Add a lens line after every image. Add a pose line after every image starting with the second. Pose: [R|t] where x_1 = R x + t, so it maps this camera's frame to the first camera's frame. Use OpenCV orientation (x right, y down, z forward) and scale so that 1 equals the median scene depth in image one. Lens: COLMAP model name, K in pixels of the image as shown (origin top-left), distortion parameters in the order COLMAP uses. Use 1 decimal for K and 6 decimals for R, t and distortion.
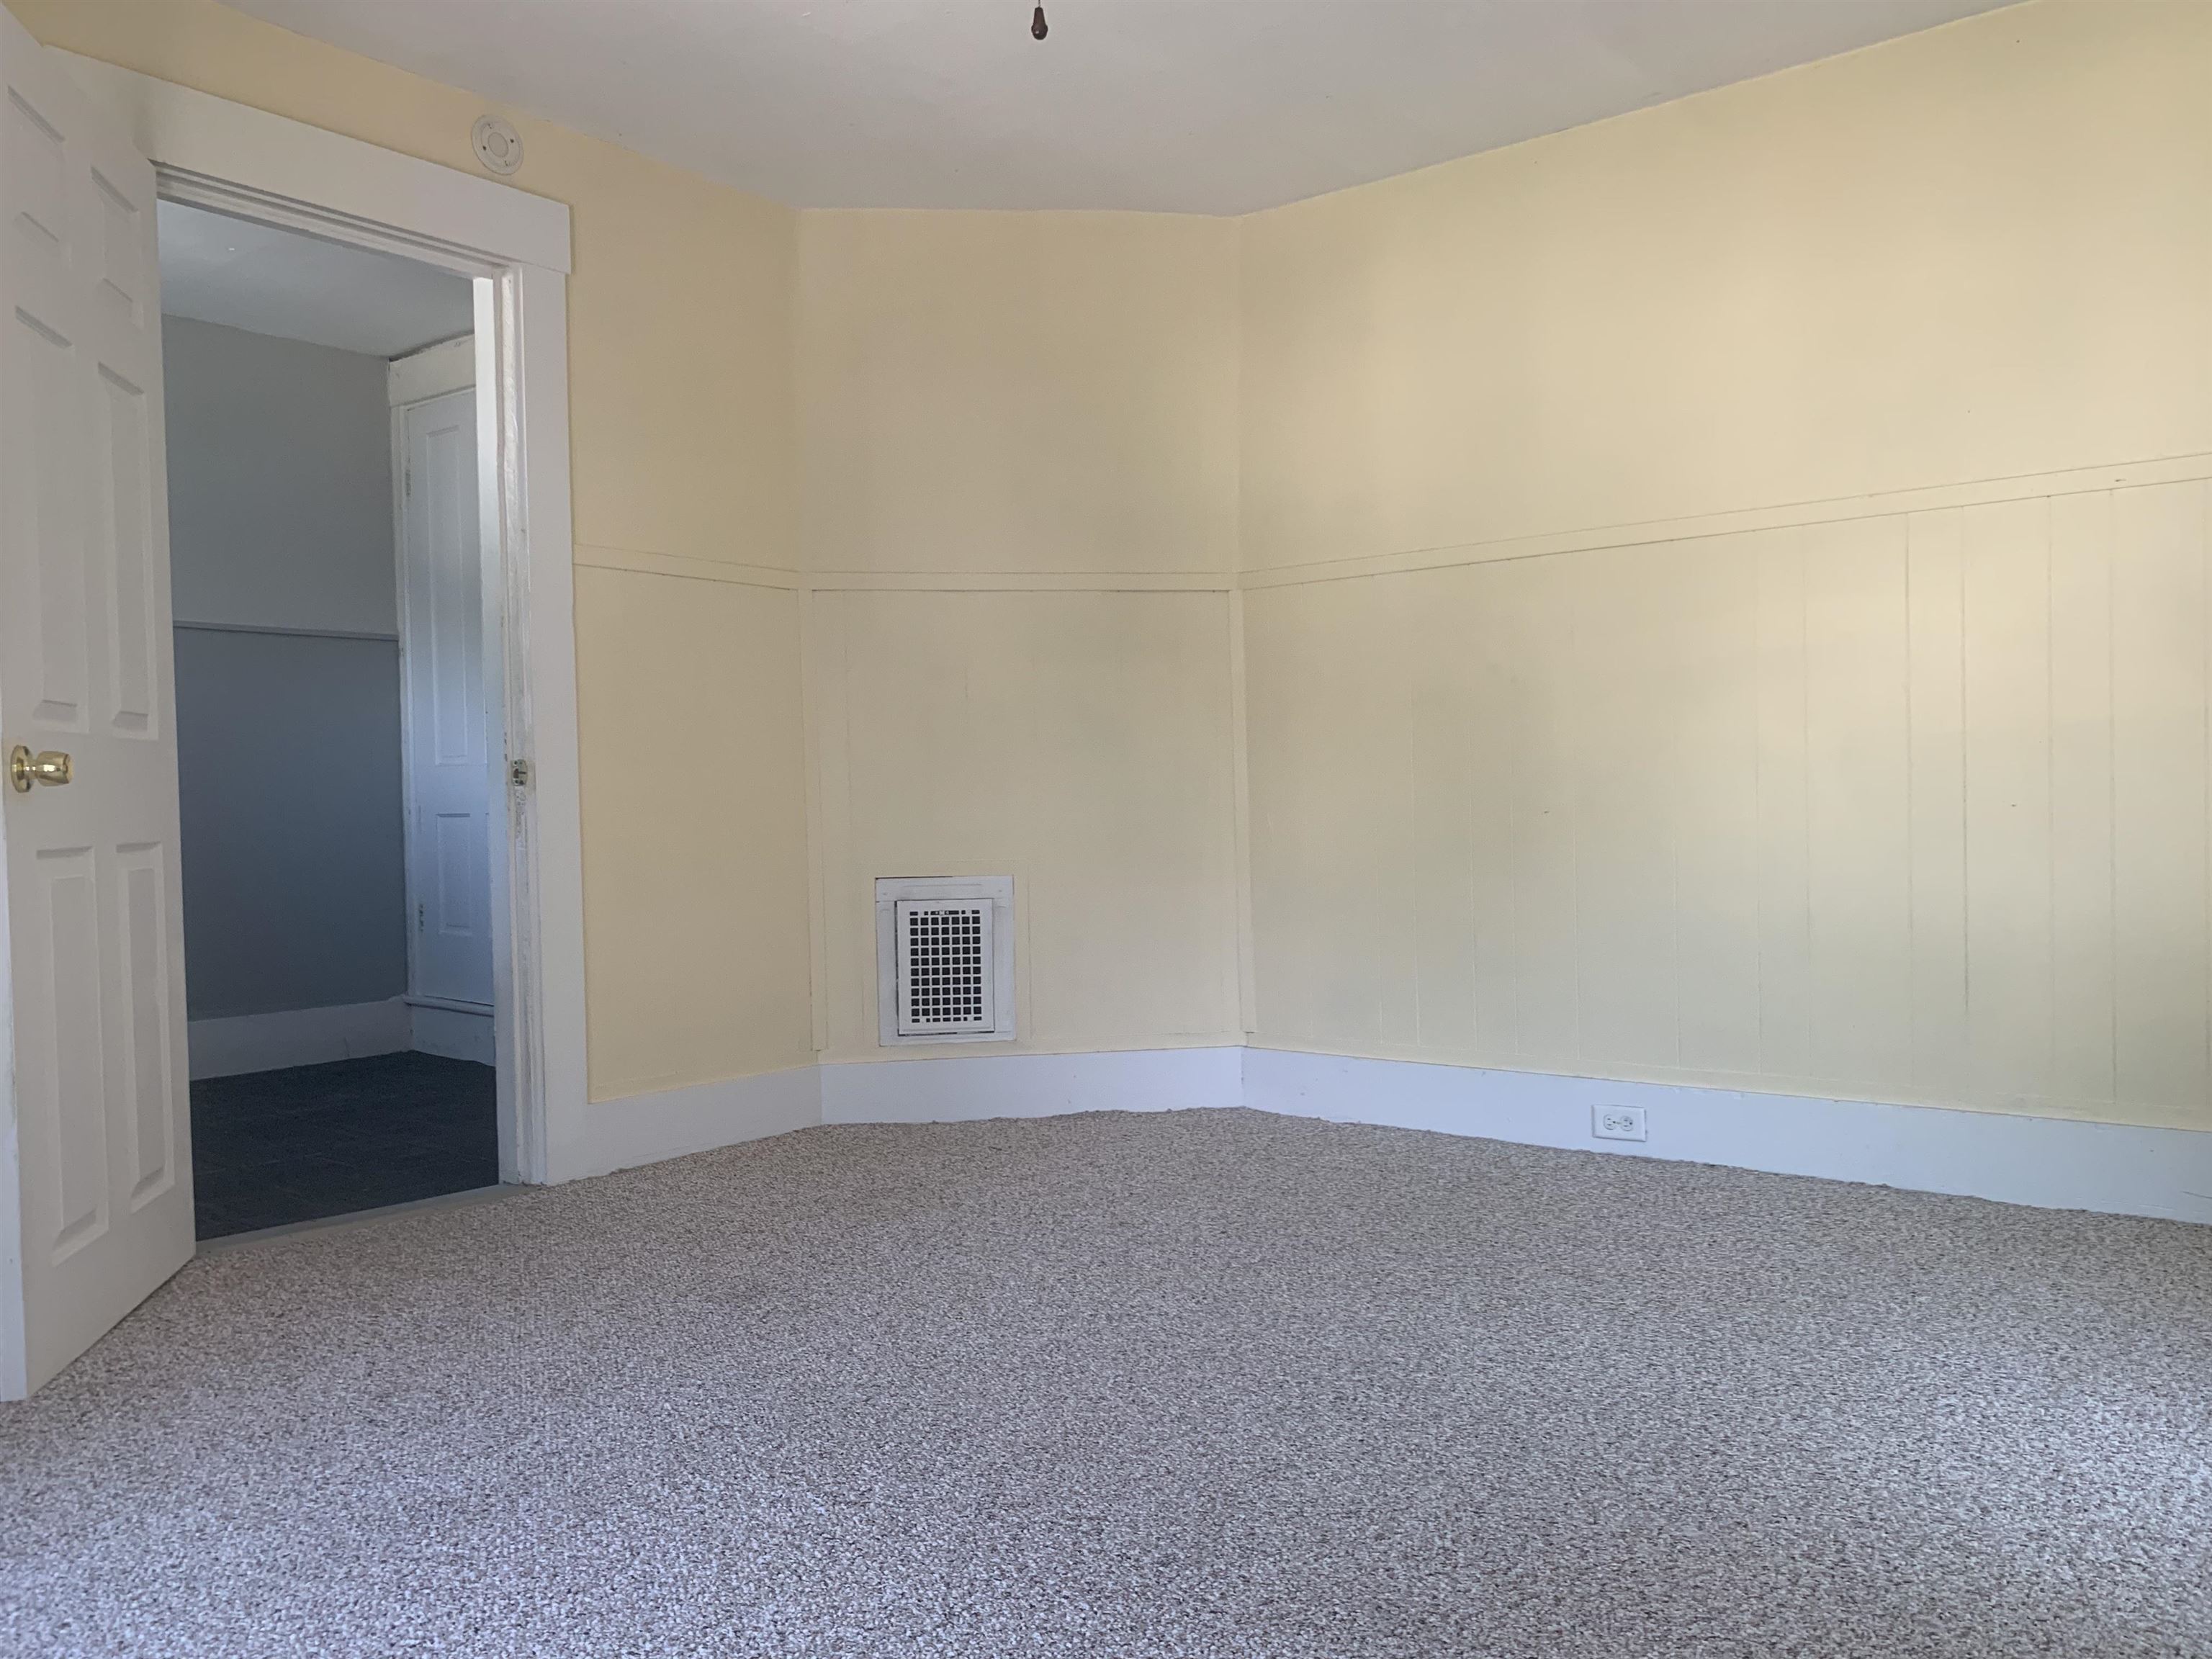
lens RADIAL K [[1692.9, 0, 1108.5], [0, 1692.9, 825.6], [0, 0, 1]] dist [0.033338, -0.036830]
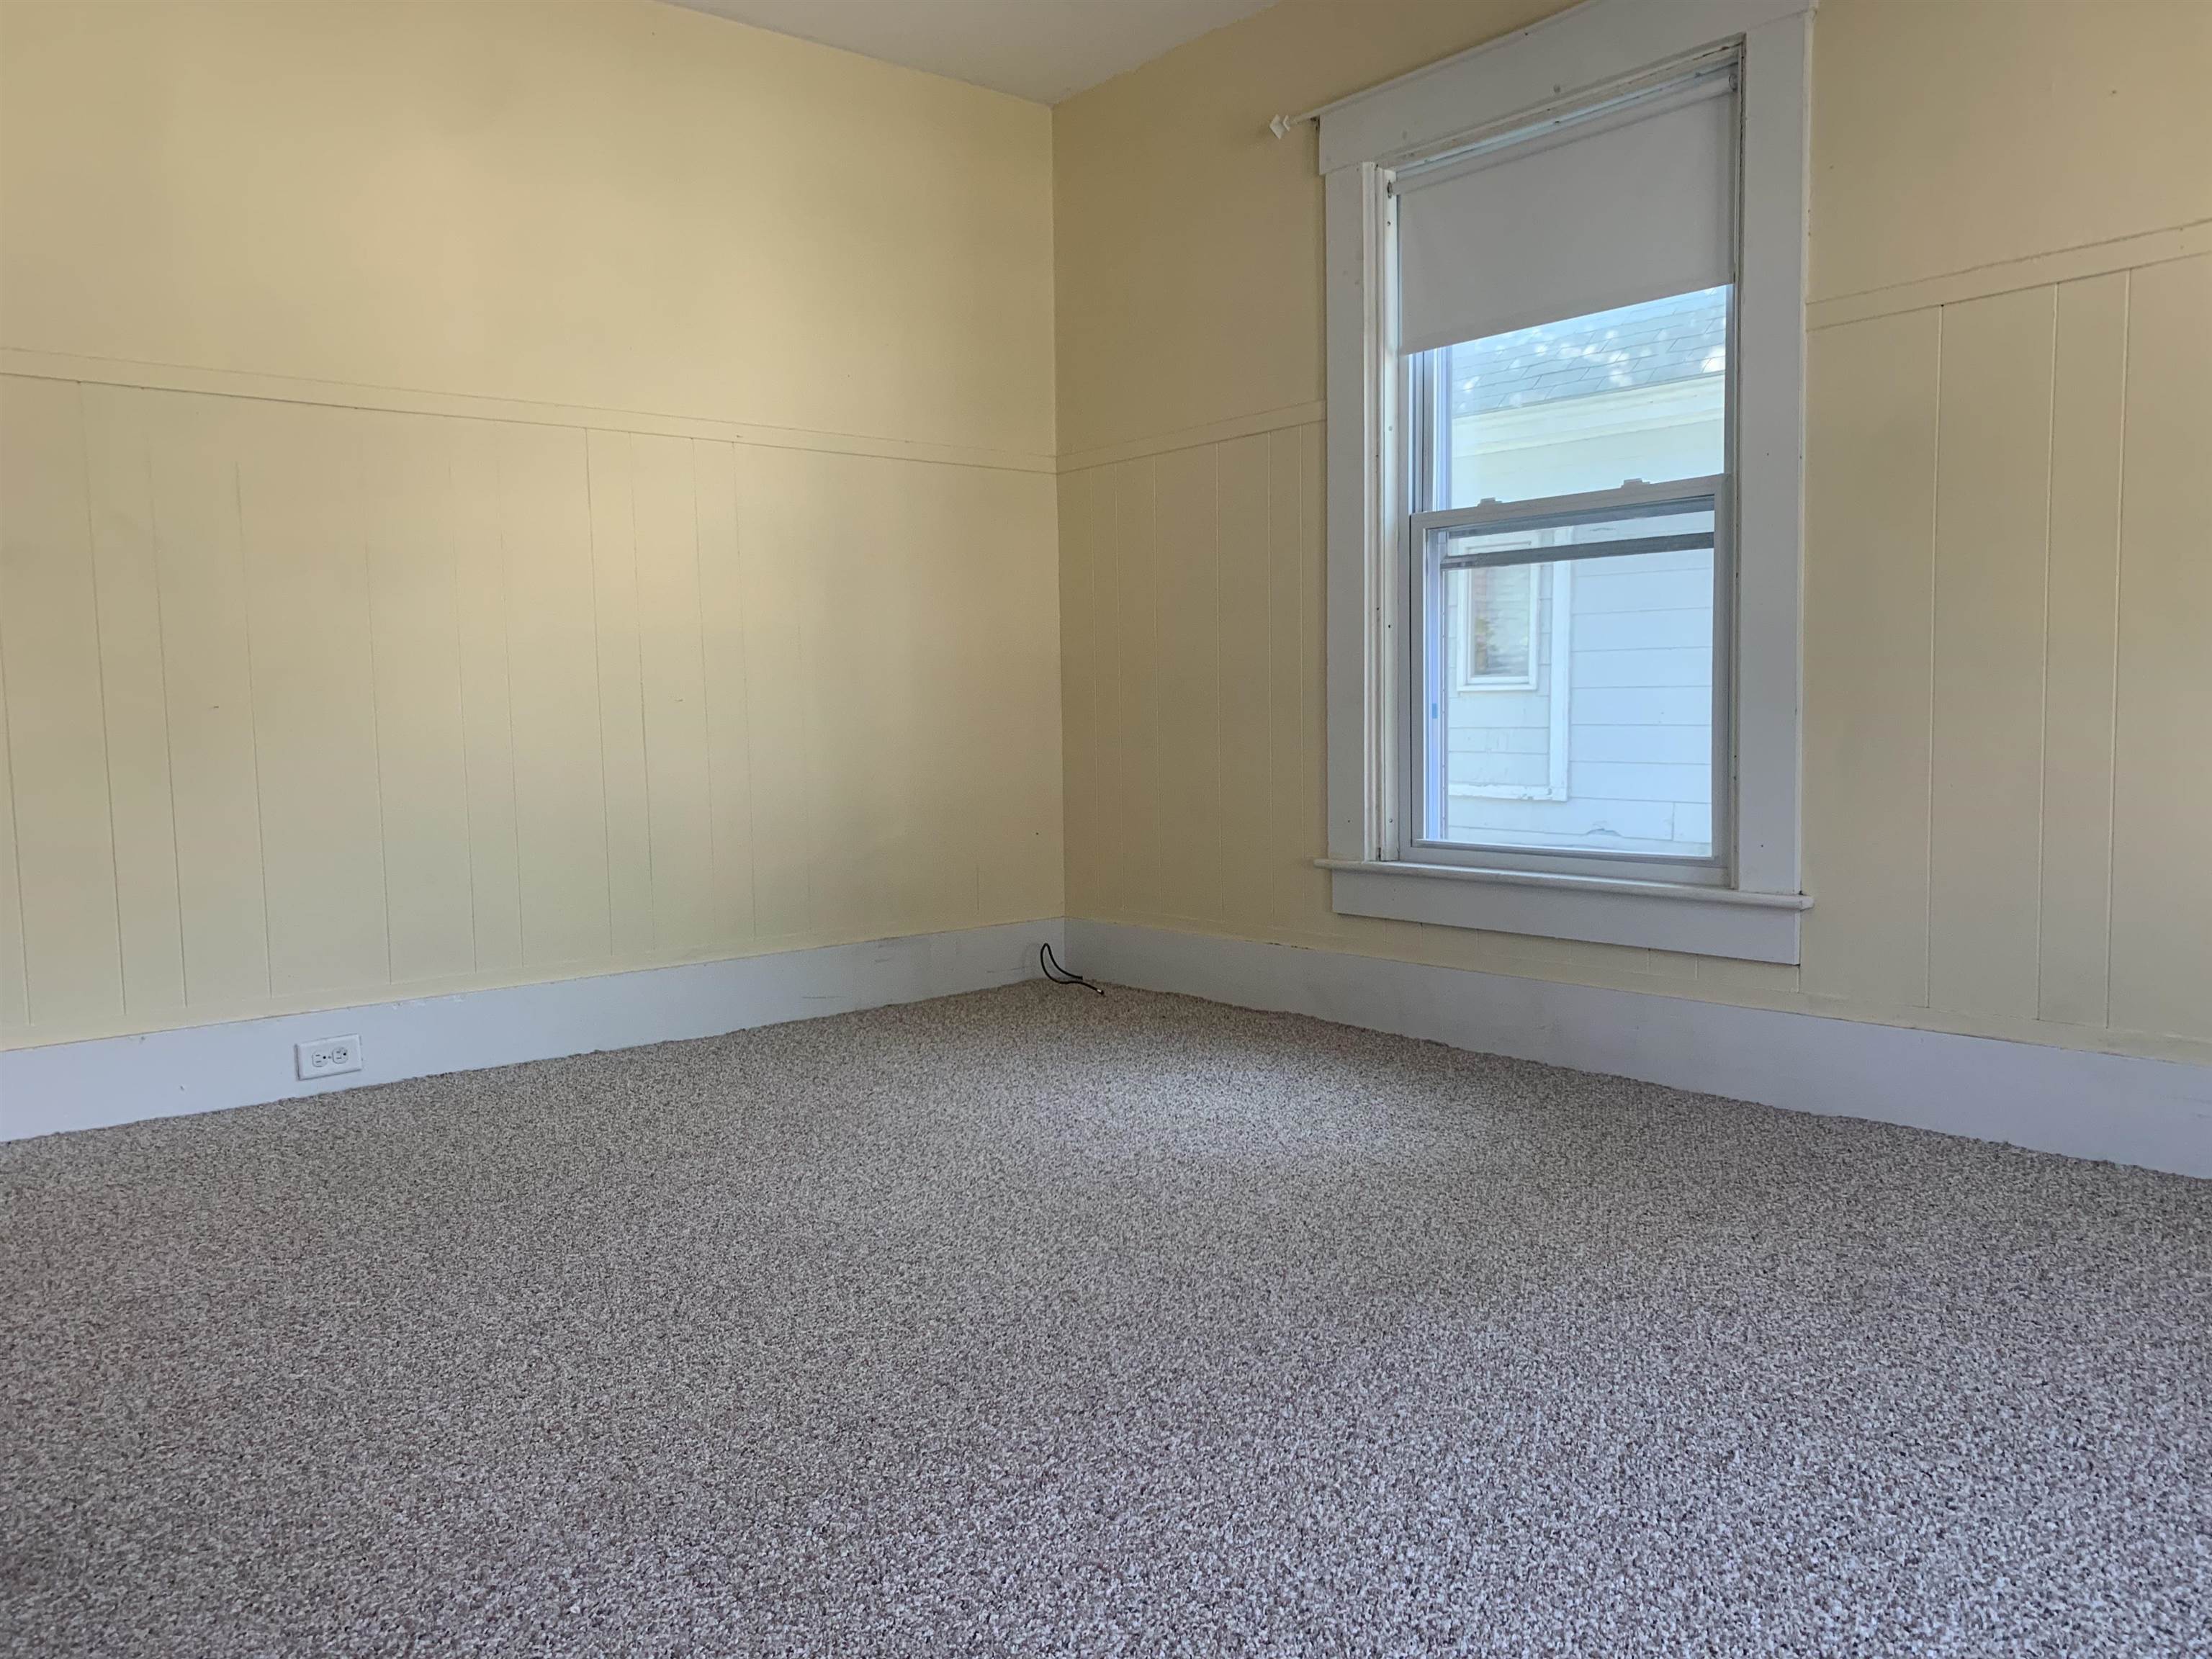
lens RADIAL K [[1692.9, 0, 1108.4], [0, 1692.9, 836.1], [0, 0, 1]] dist [0.033338, -0.036830]
pose [[0.203950, -0.057512, 0.977291, -0.520699], [0.030723, 0.998157, 0.052329, 0.027395], [-0.978499, 0.019353, 0.205341, 0.448812]]
